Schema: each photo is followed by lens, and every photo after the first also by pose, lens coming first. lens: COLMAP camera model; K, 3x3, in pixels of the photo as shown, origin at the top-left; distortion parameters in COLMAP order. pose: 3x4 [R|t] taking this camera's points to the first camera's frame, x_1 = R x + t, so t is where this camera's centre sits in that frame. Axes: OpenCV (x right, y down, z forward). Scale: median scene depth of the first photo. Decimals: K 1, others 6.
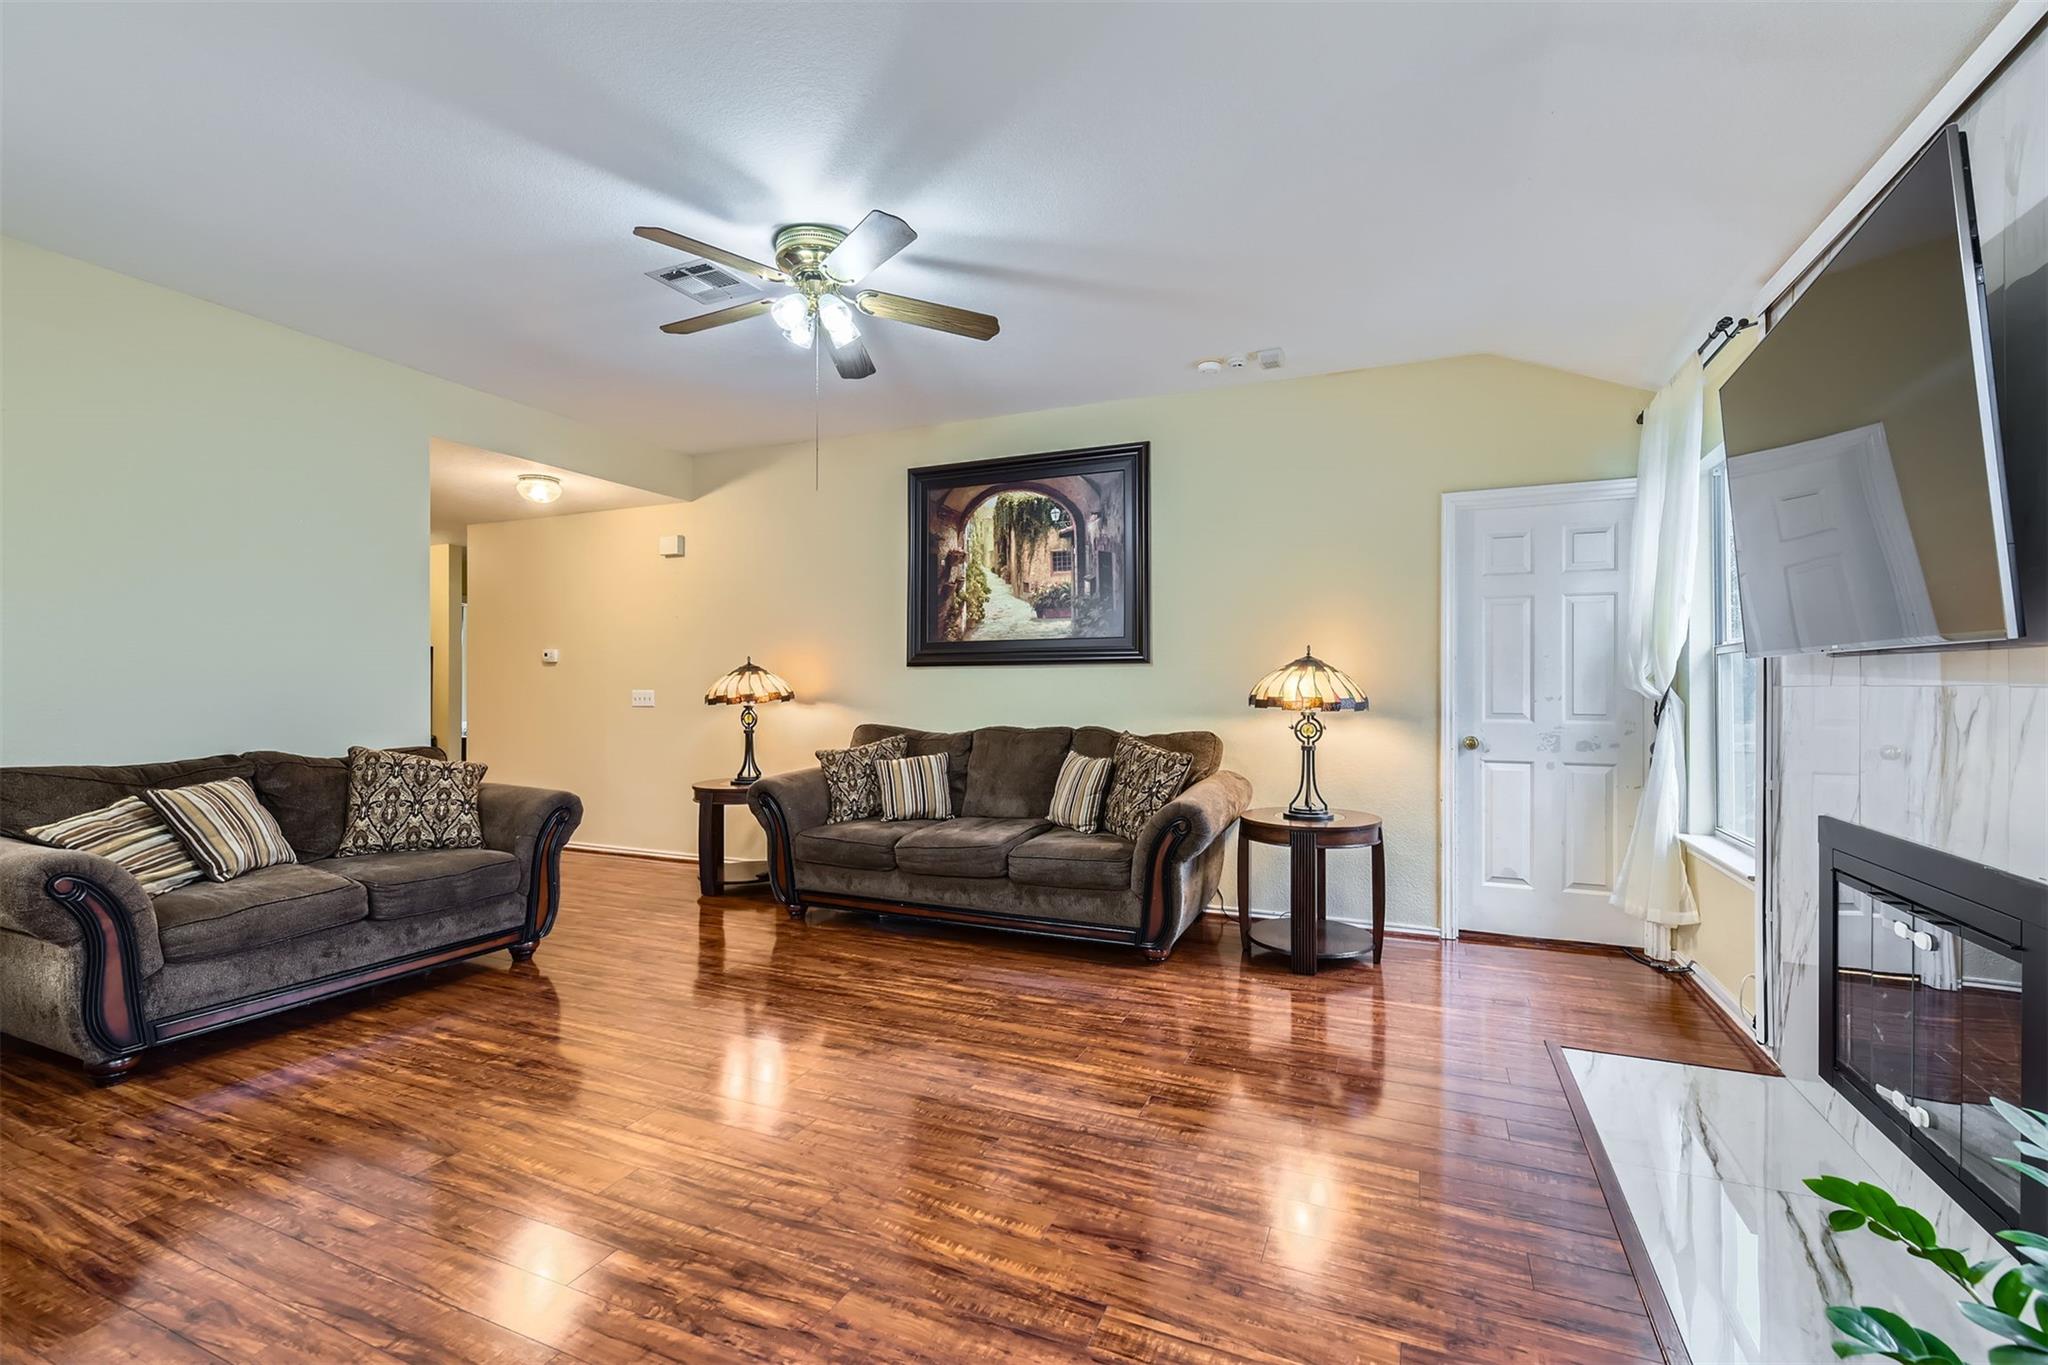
lens RADIAL K [[891.1, 0, 1039.2], [0, 891.1, 684.6], [0, 0, 1]] dist [-0.004142, 0.000038]
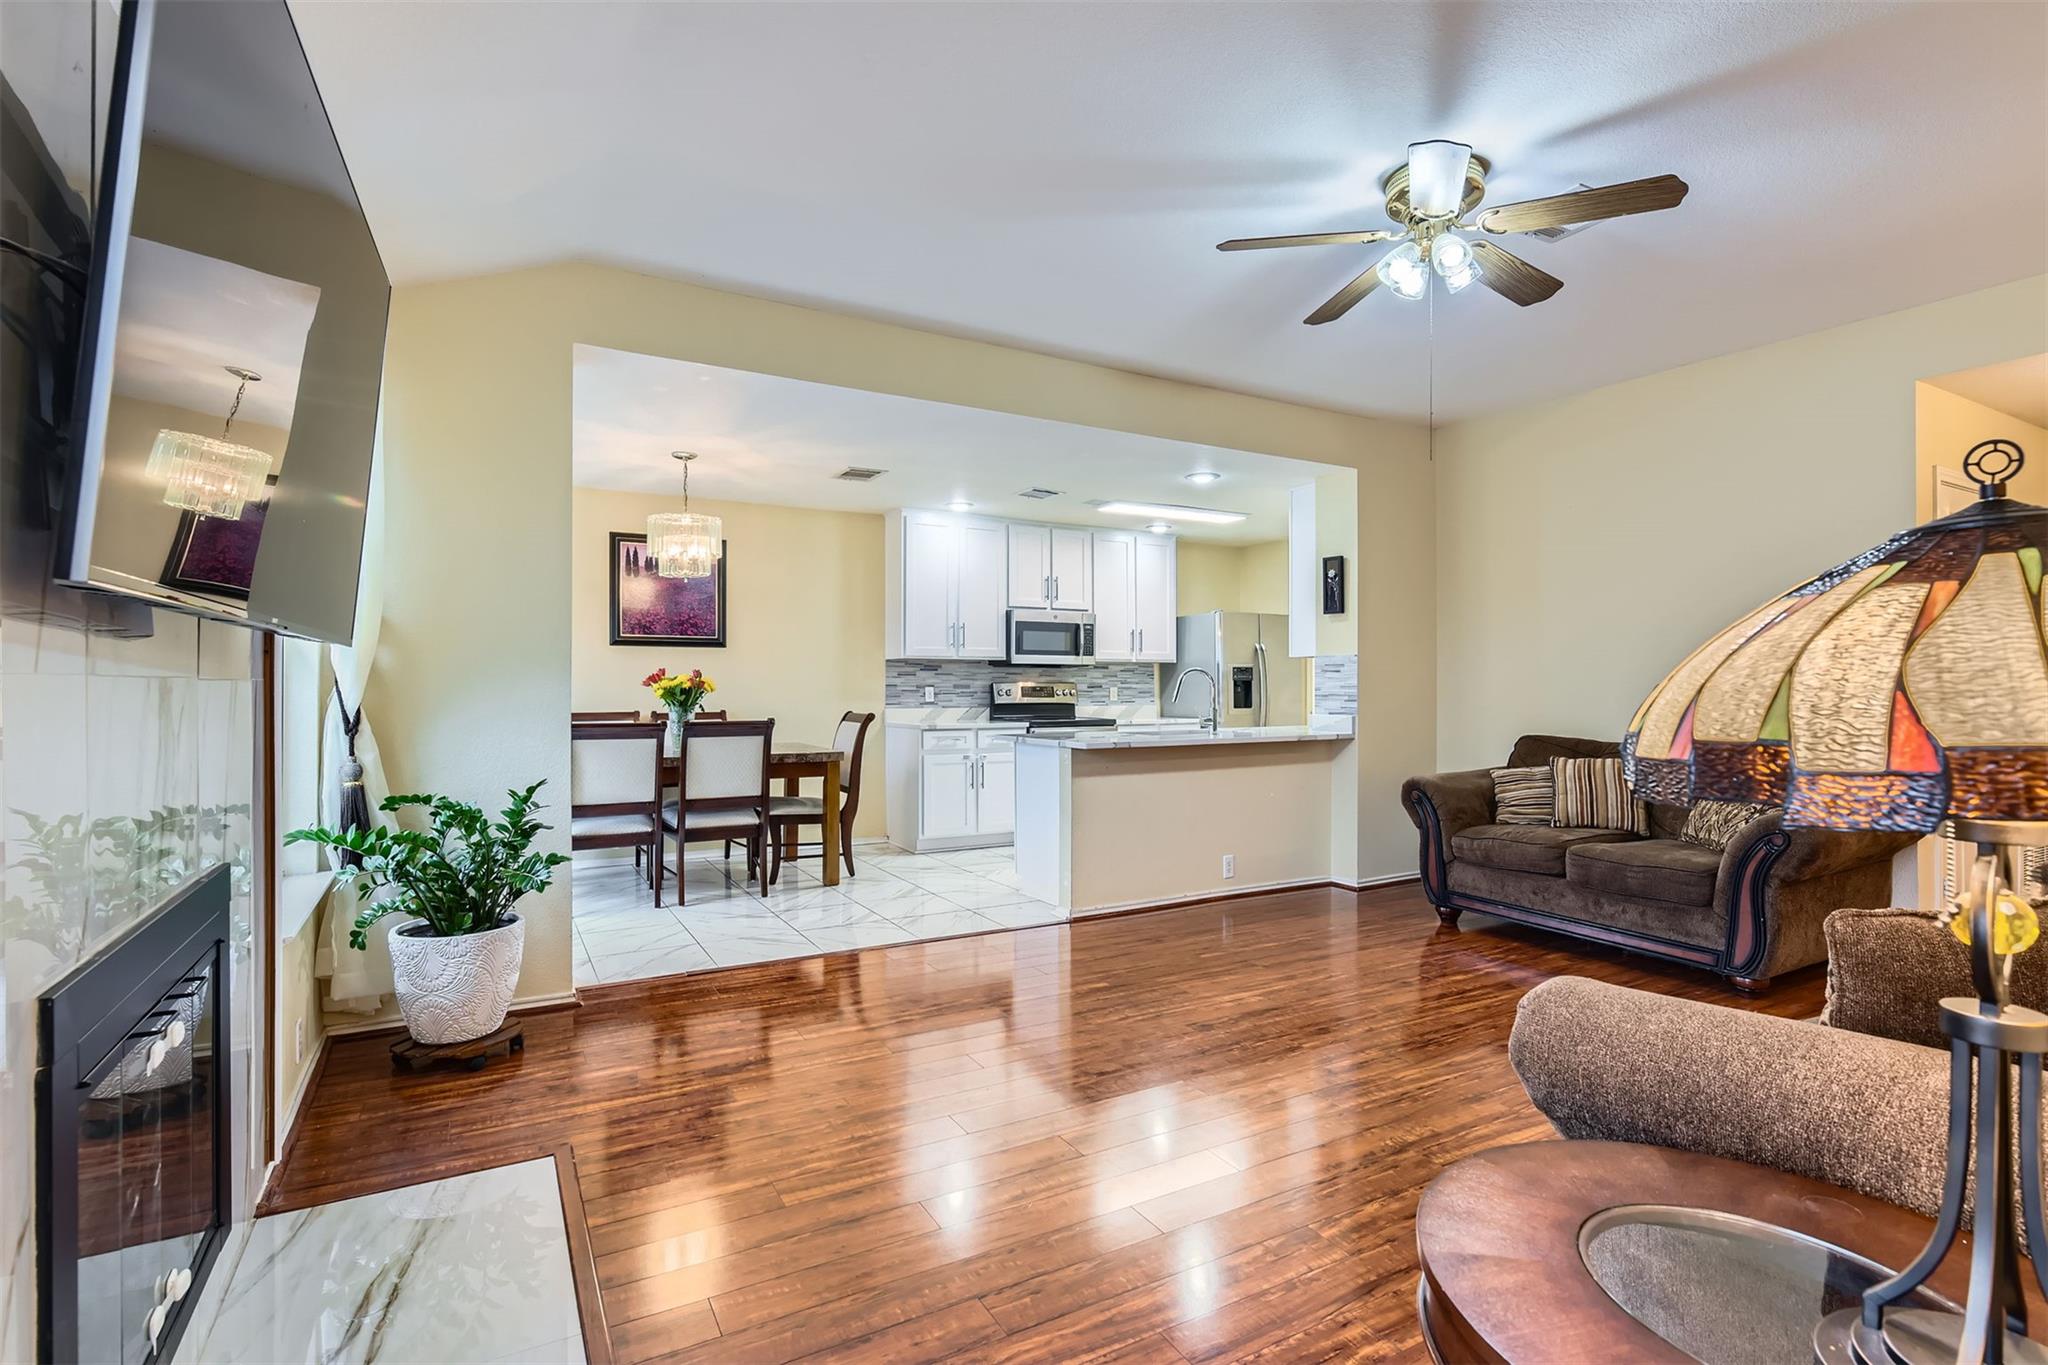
lens RADIAL K [[974.6, 0, 1023.8], [0, 974.6, 683.6], [0, 0, 1]] dist [-0.003720, 0.000195]
pose [[-0.614220, -0.000853, -0.789134, 0.470499], [-0.002353, 0.999997, 0.000751, 0.002215], [0.789131, 0.002318, -0.614221, 0.795841]]
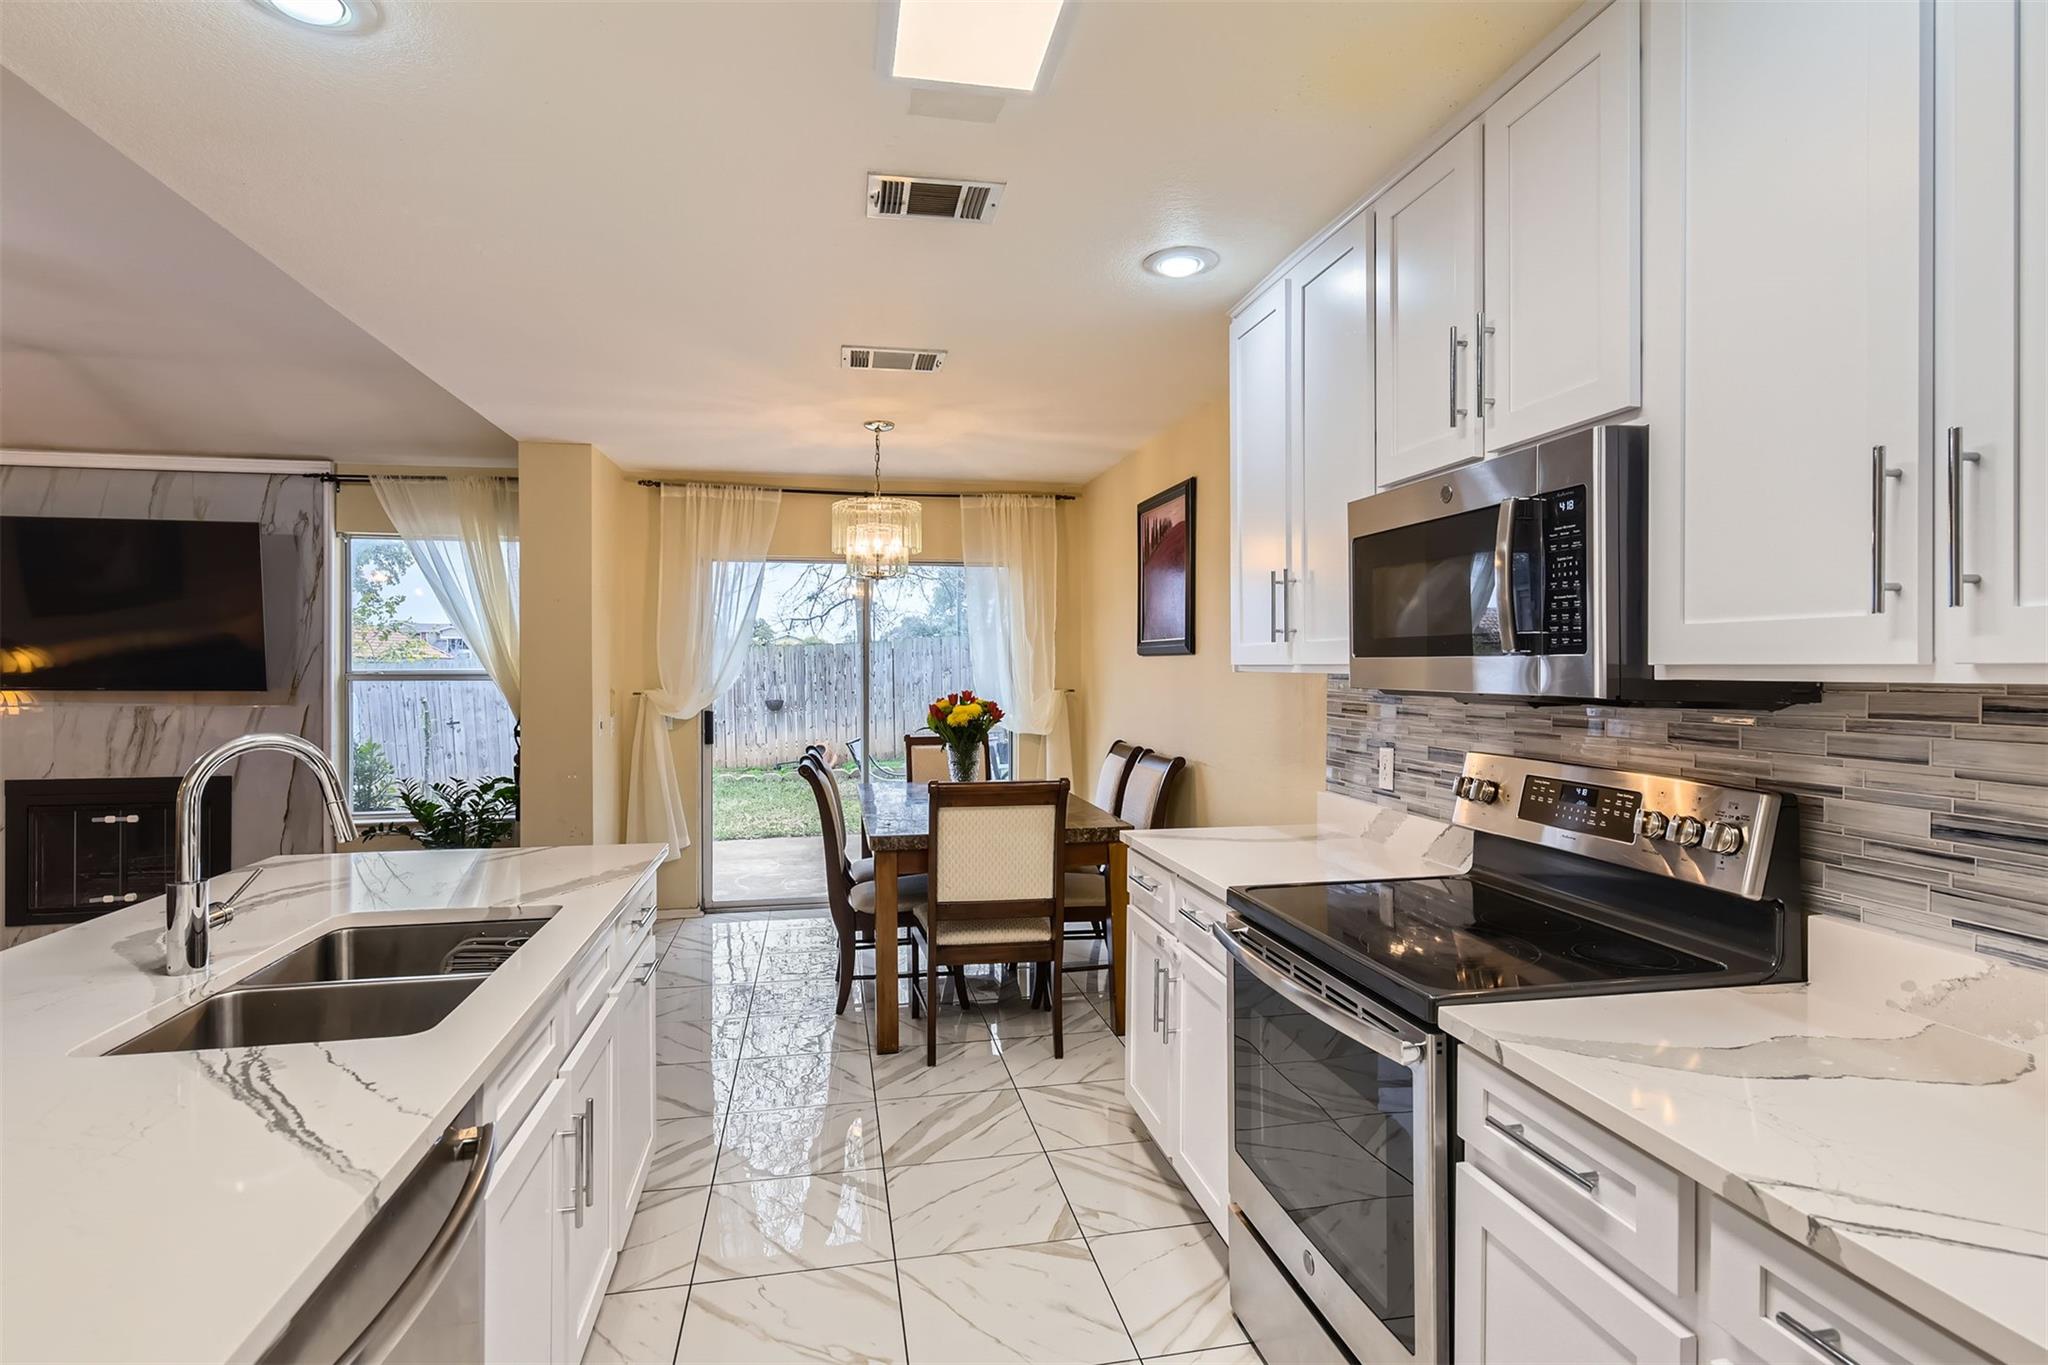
lens RADIAL K [[1048.3, 0, 1035.5], [0, 1048.3, 669.9], [0, 0, 1]] dist [0.004858, 0.000429]
pose [[-0.567232, -0.002594, 0.823554, -0.990743], [0.002862, 0.999983, 0.005122, -0.037517], [-0.823553, 0.005262, -0.567215, 0.246842]]
